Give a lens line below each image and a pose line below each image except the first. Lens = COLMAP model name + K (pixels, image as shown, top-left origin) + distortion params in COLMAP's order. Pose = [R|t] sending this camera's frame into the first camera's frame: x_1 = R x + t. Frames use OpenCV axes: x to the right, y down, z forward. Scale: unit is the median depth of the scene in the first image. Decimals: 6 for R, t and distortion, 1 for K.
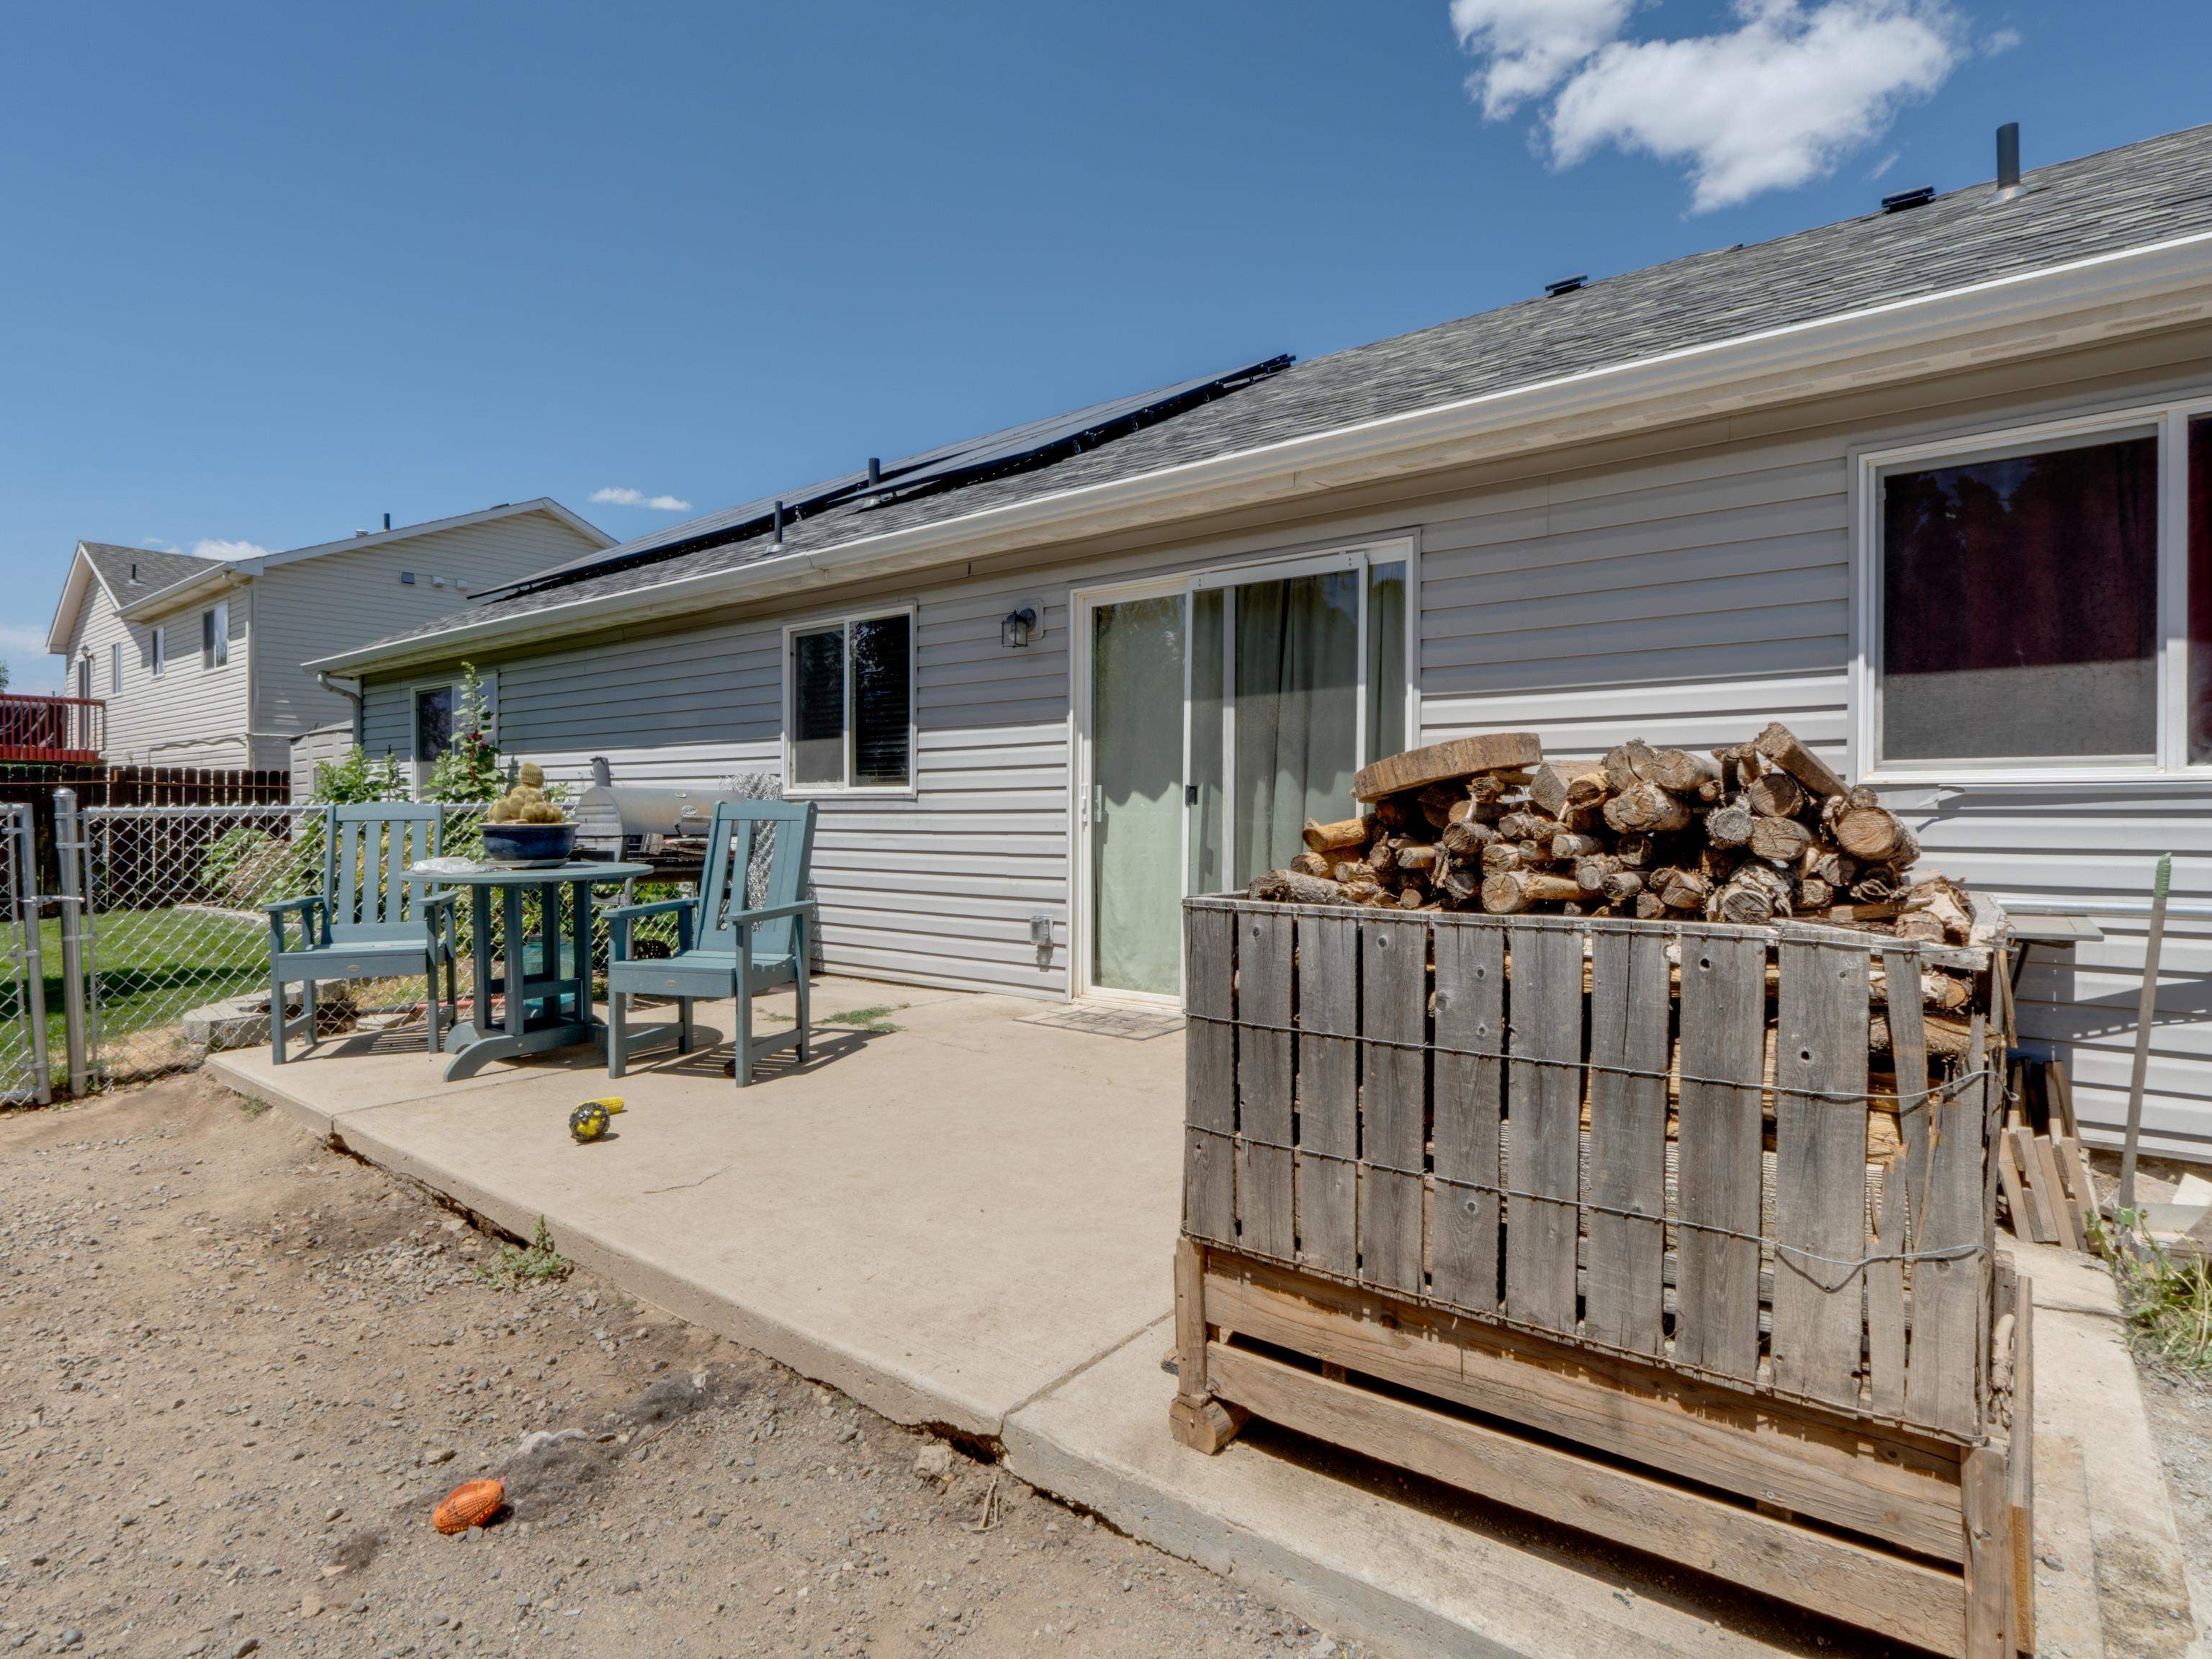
lens RADIAL K [[1340.0, 0, 1106.0], [0, 1340.0, 829.5], [0, 0, 1]] dist [0.000725, -0.000377]
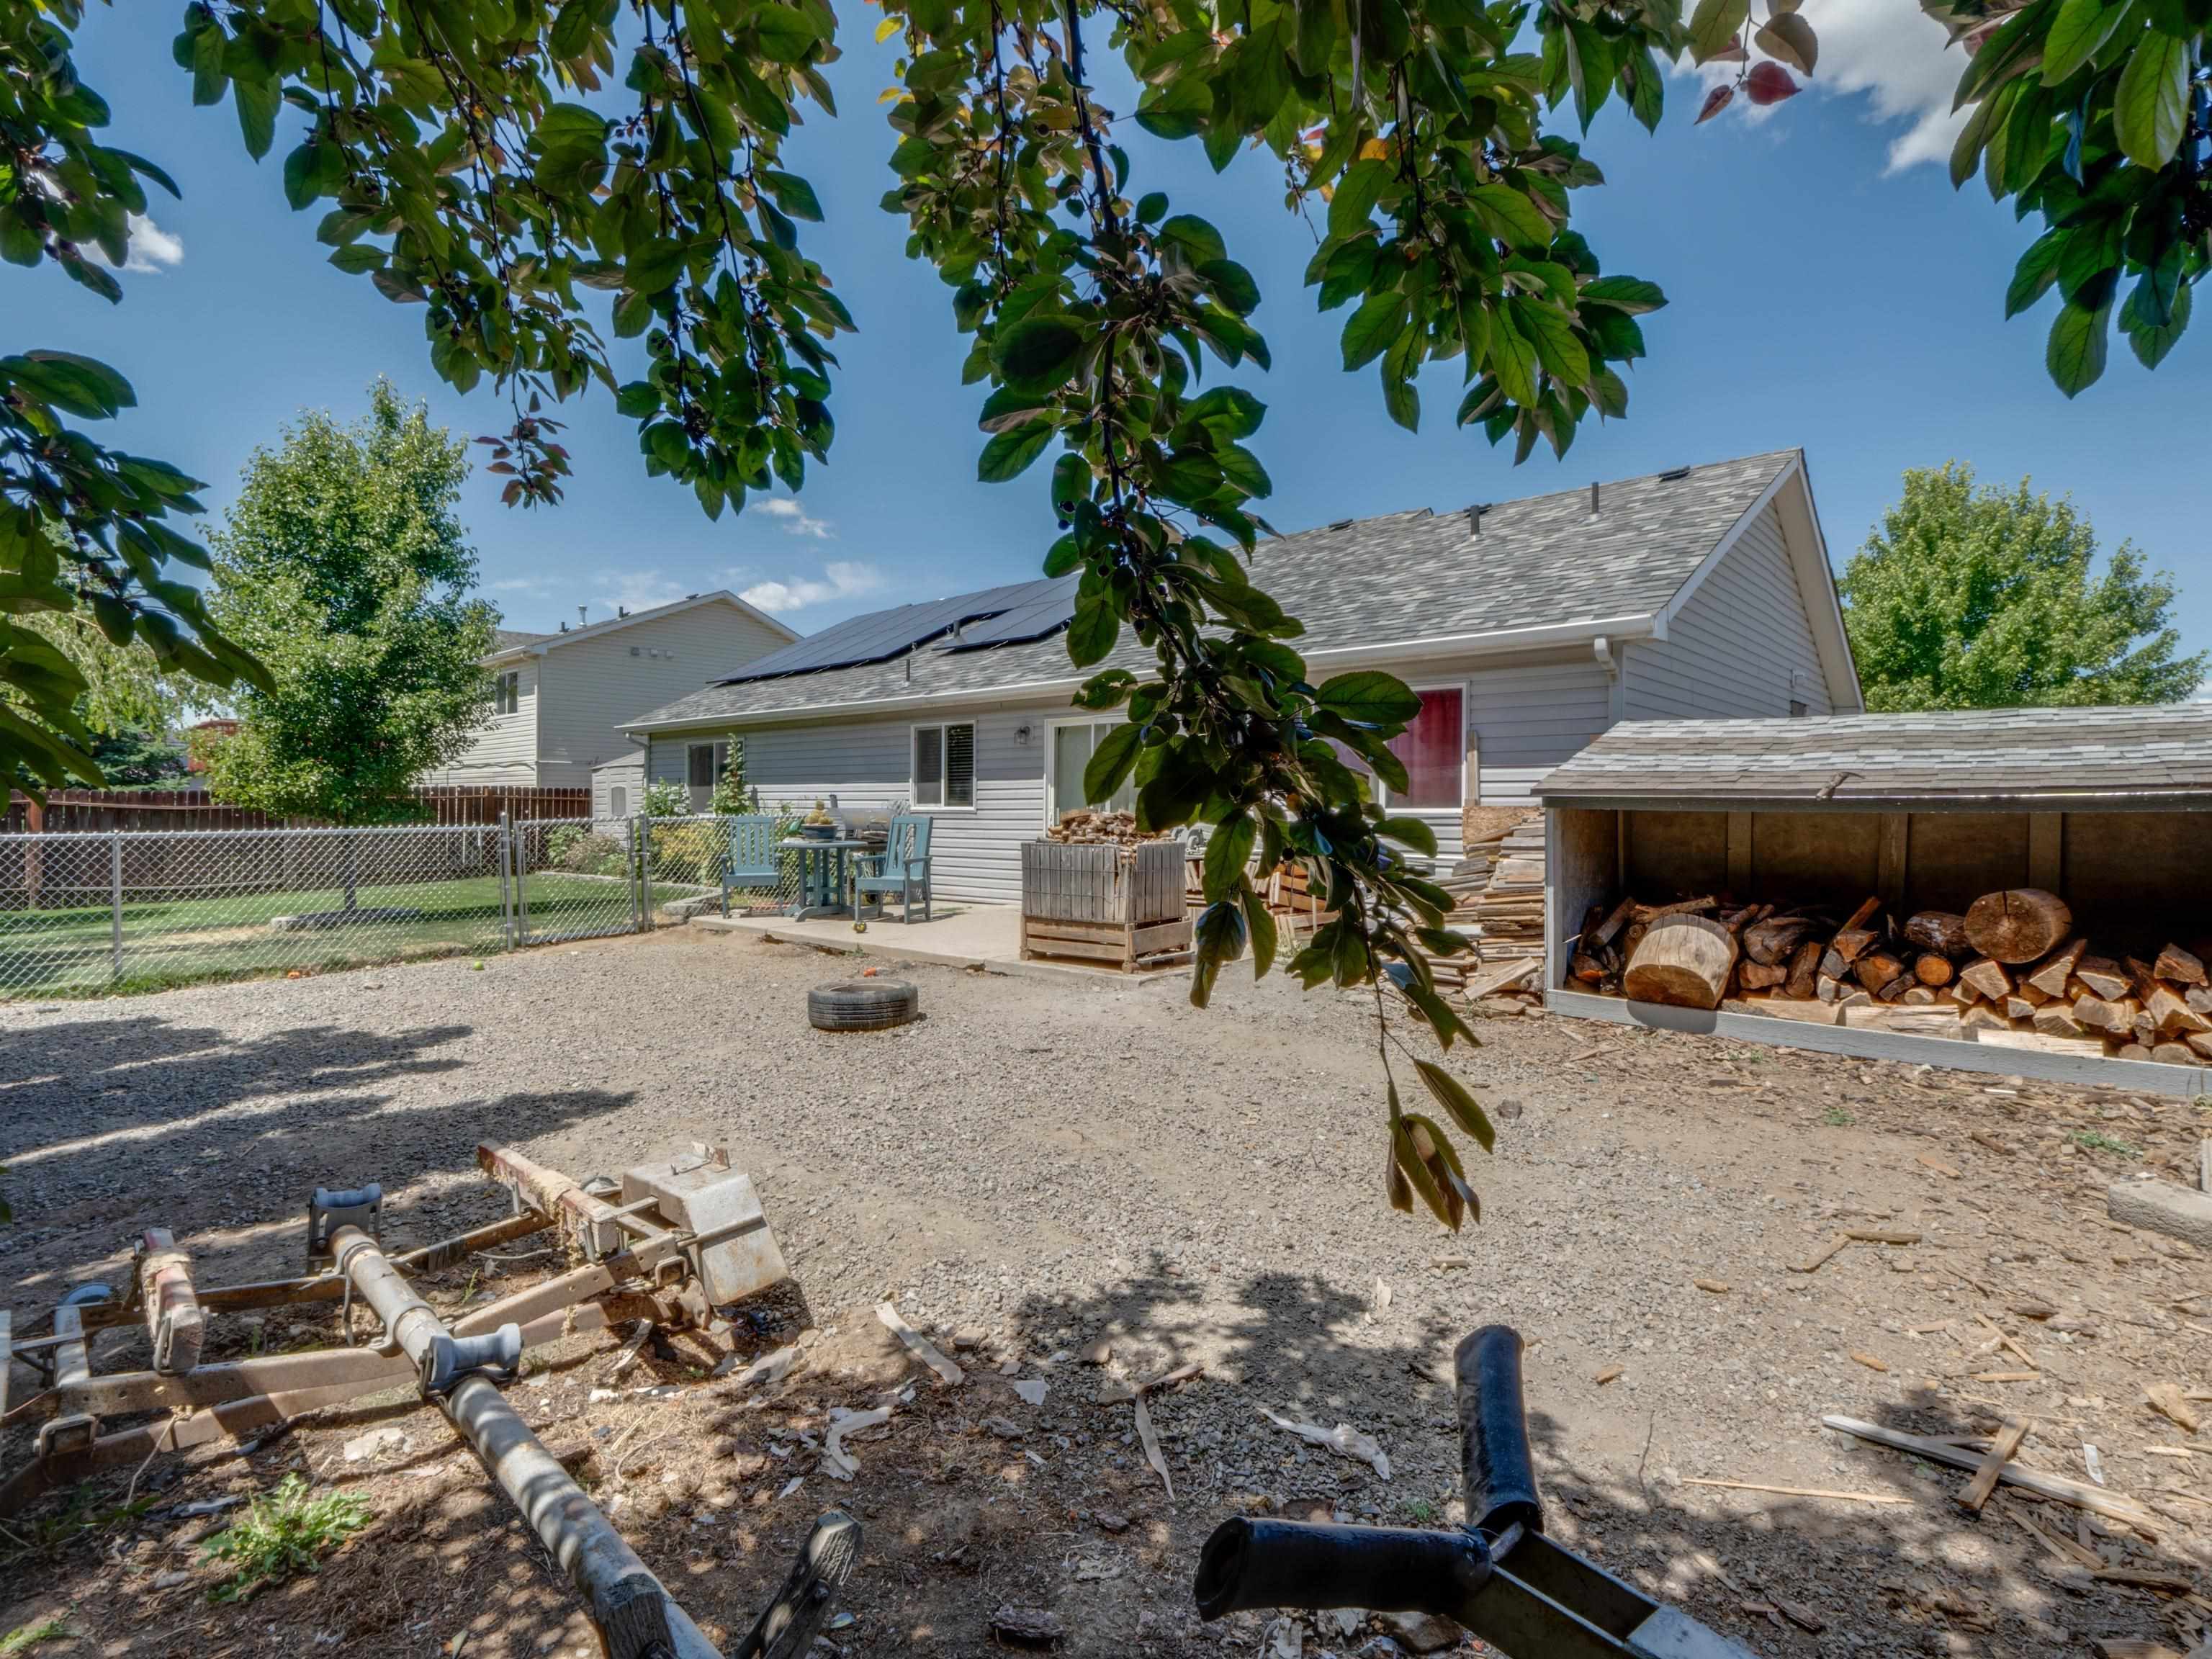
lens RADIAL K [[1340.0, 0, 1106.0], [0, 1340.0, 829.5], [0, 0, 1]] dist [0.000725, -0.000377]
pose [[0.998245, 0.004413, -0.059056, 0.175016], [-0.004361, 0.999990, 0.001015, -0.000260], [0.059060, -0.000756, 0.998254, -1.021524]]
